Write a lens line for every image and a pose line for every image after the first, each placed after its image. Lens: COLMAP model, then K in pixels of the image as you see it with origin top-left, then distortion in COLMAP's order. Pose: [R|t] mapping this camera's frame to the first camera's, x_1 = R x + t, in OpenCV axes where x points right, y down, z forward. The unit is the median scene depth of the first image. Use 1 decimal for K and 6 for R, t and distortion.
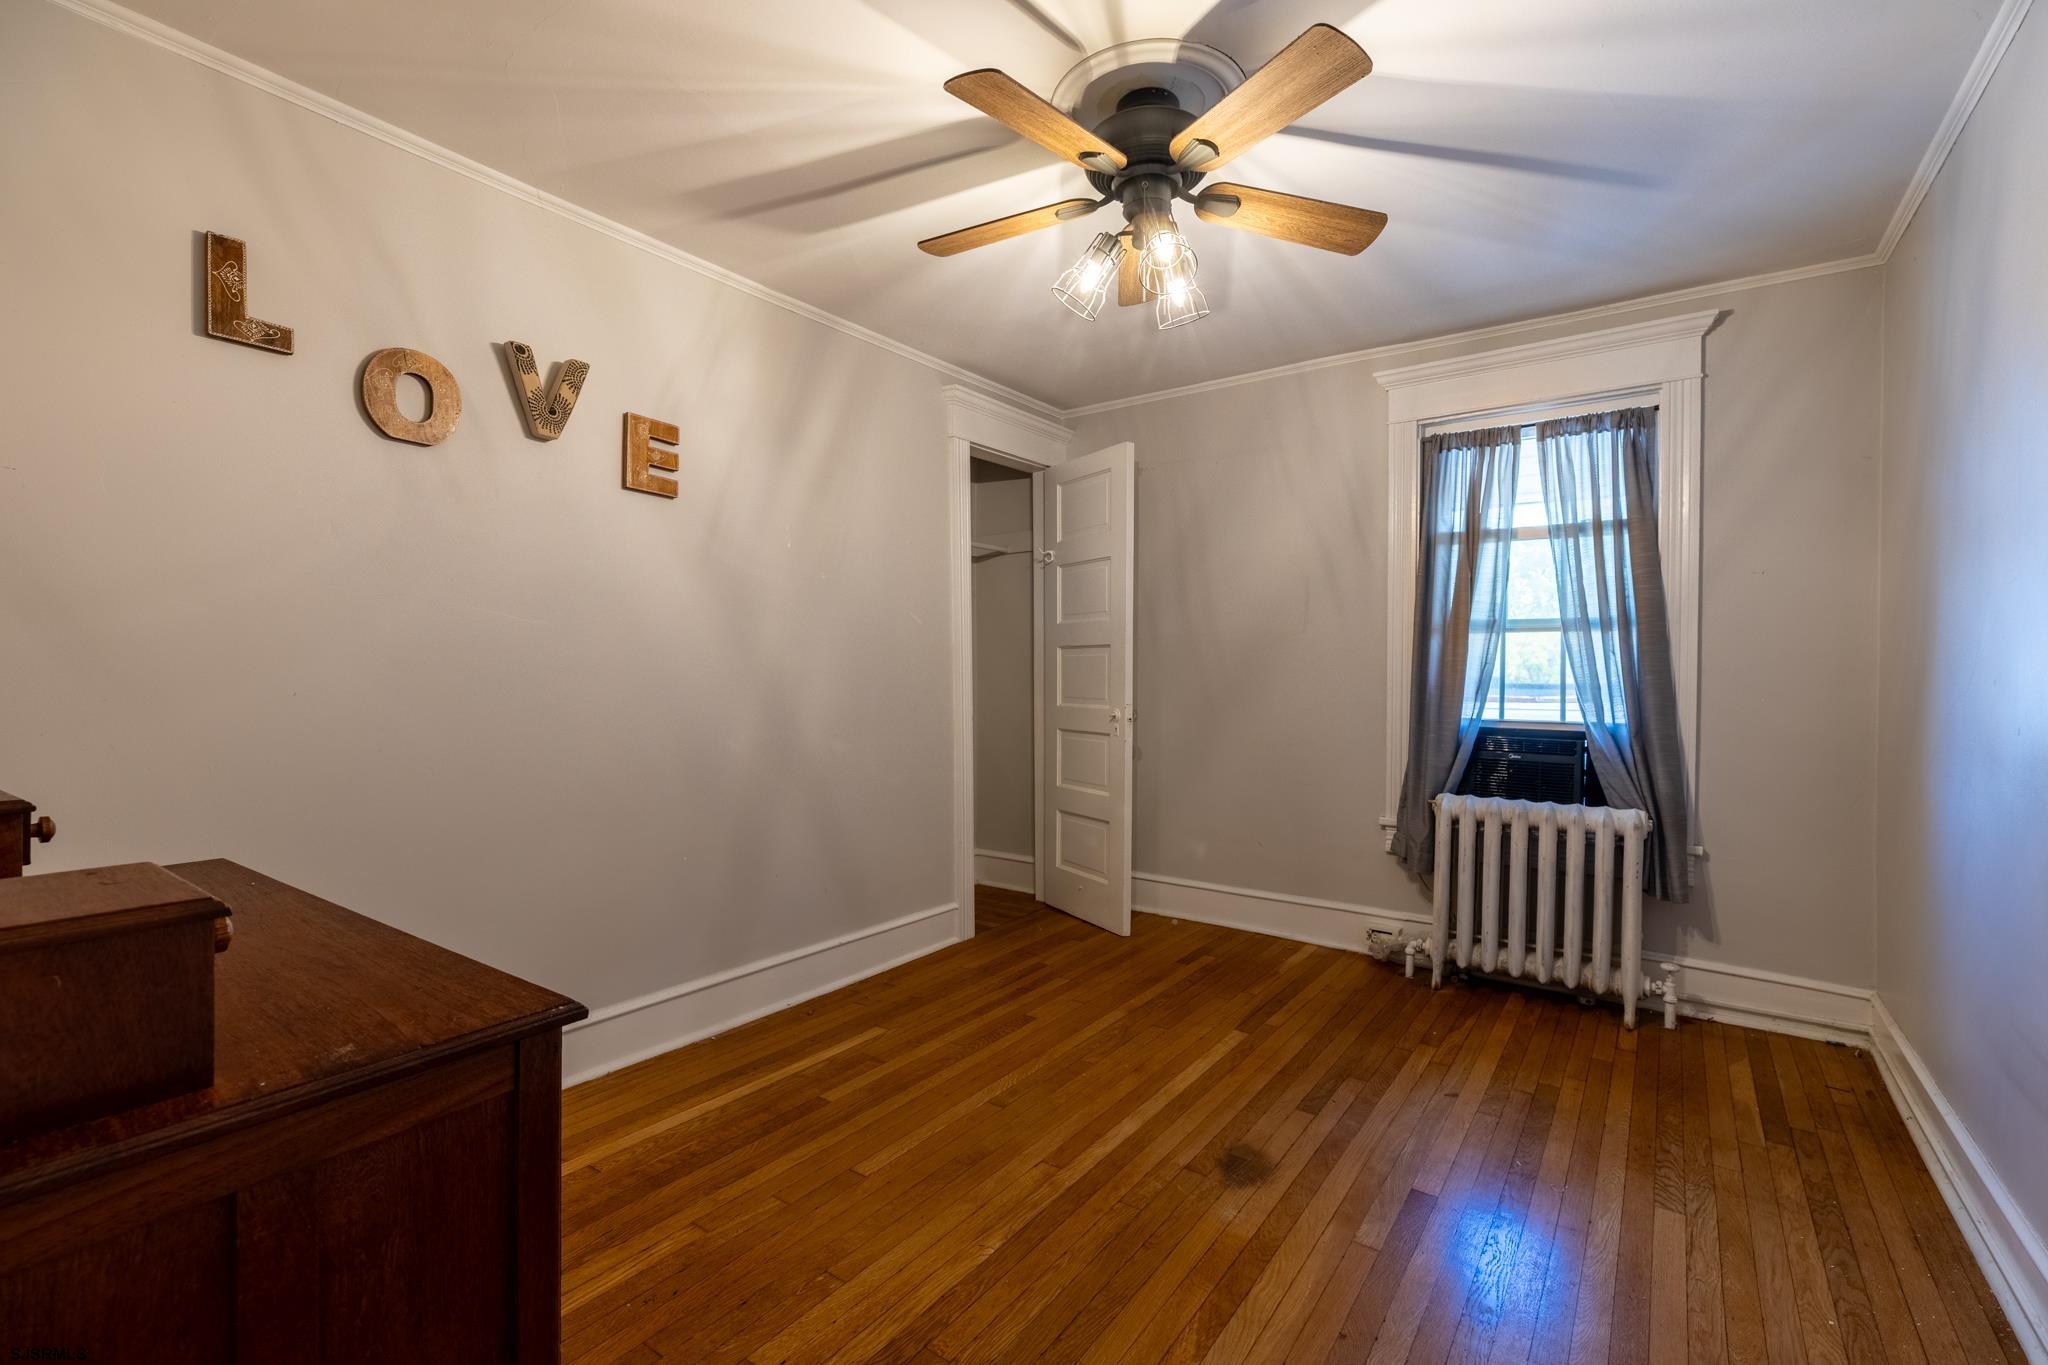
lens RADIAL K [[916.1, 0, 1023.3], [0, 916.1, 669.9], [0, 0, 1]] dist [0.002211, 0.000147]
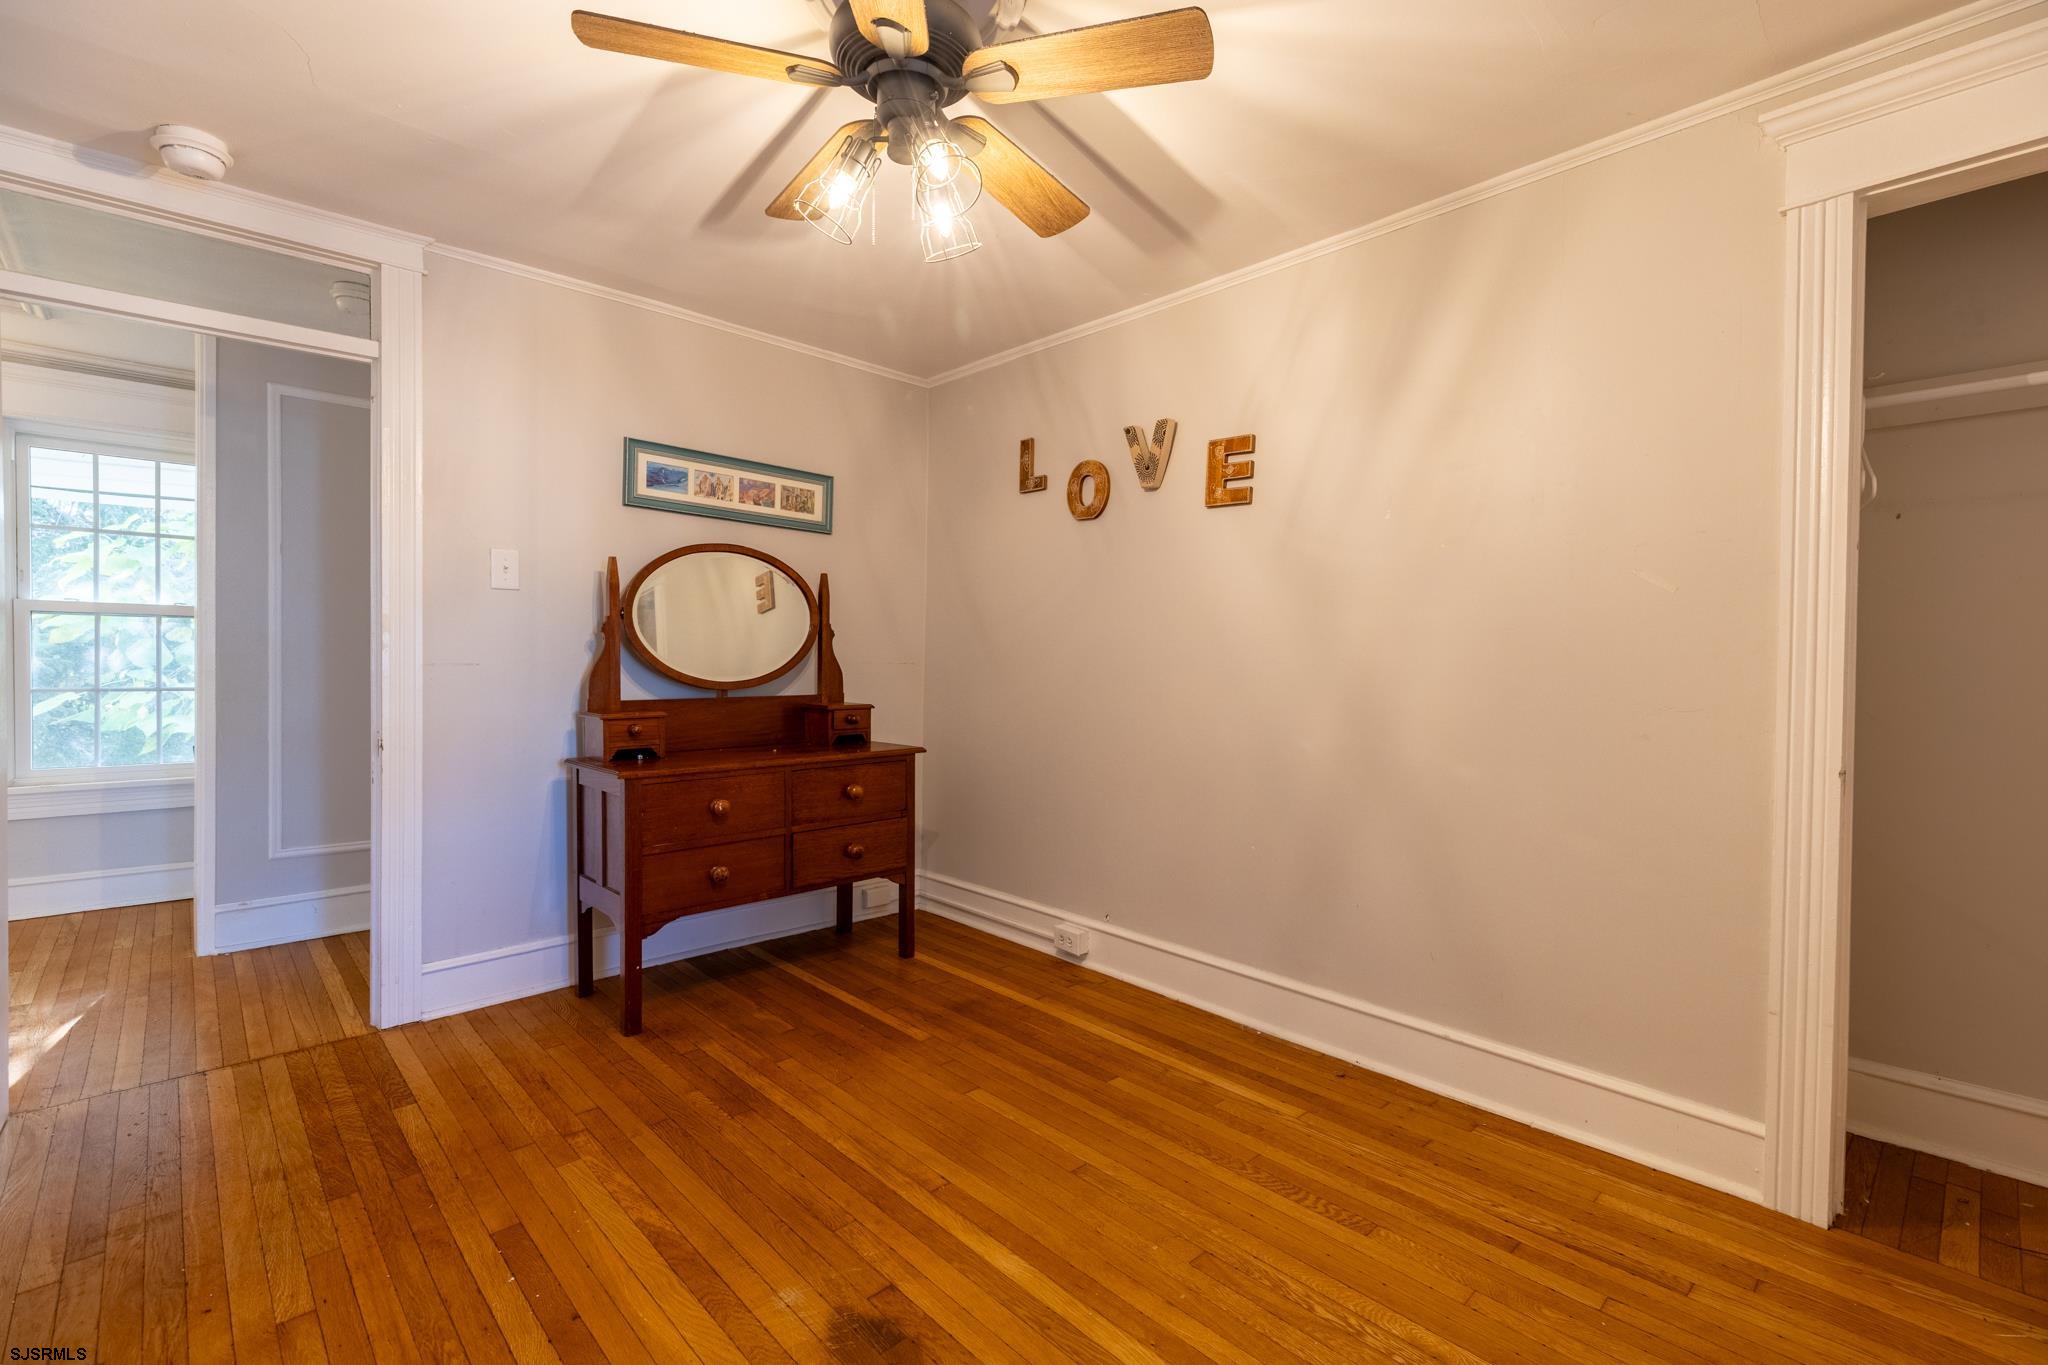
lens RADIAL K [[916.1, 0, 1023.3], [0, 916.1, 669.9], [0, 0, 1]] dist [0.002211, 0.000147]
pose [[-0.200922, 0.002160, -0.979605, 0.769641], [-0.013322, 0.999899, 0.004937, 0.003379], [0.979517, 0.014042, -0.200873, 1.044094]]
